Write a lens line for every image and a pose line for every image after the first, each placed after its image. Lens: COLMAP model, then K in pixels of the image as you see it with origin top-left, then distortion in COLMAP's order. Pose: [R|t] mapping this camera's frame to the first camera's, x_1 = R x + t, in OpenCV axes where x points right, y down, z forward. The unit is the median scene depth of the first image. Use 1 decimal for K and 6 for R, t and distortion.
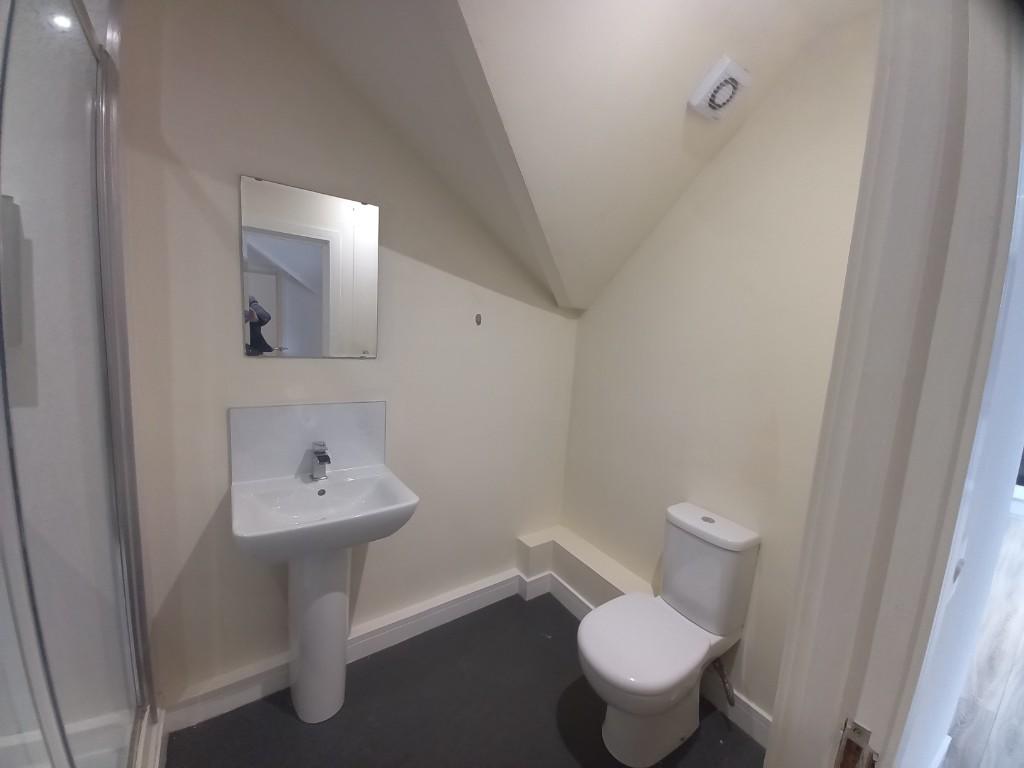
lens RADIAL K [[409.5, 0, 515.3], [0, 409.5, 389.2], [0, 0, 1]] dist [0.010709, -0.015269]
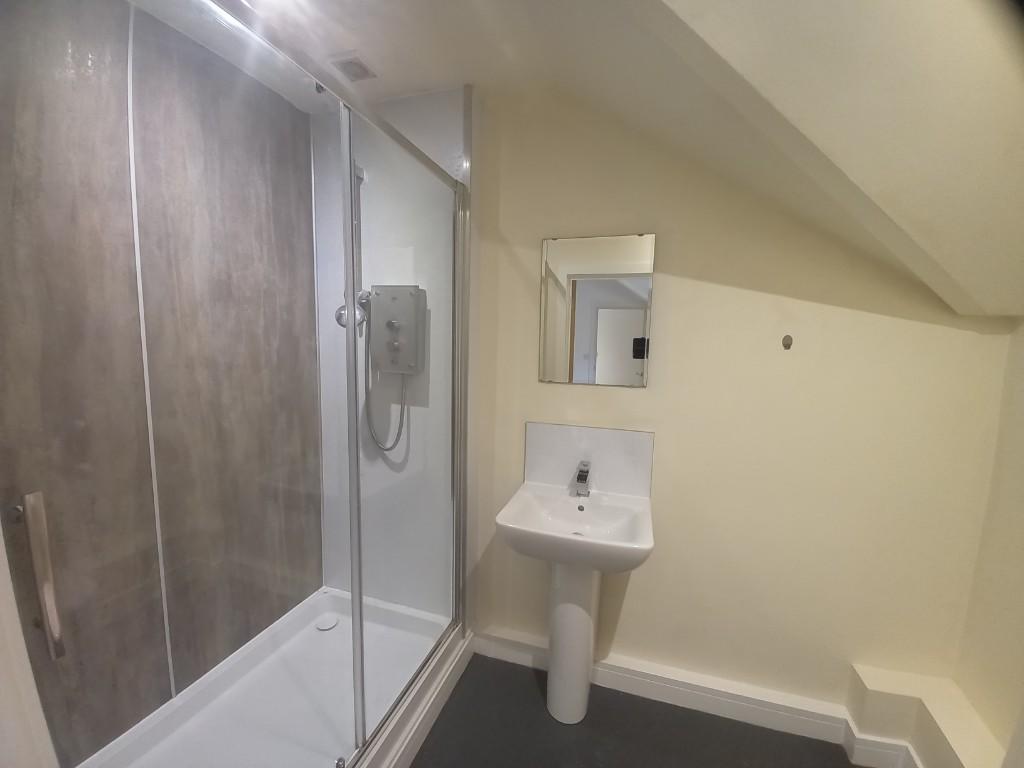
lens RADIAL K [[409.5, 0, 515.3], [0, 409.5, 389.2], [0, 0, 1]] dist [0.010709, -0.015269]
pose [[0.589274, 0.046668, -0.806584, 0.280354], [-0.096475, 0.995252, -0.012899, -0.031201], [0.802153, 0.085416, 0.590978, 0.187665]]
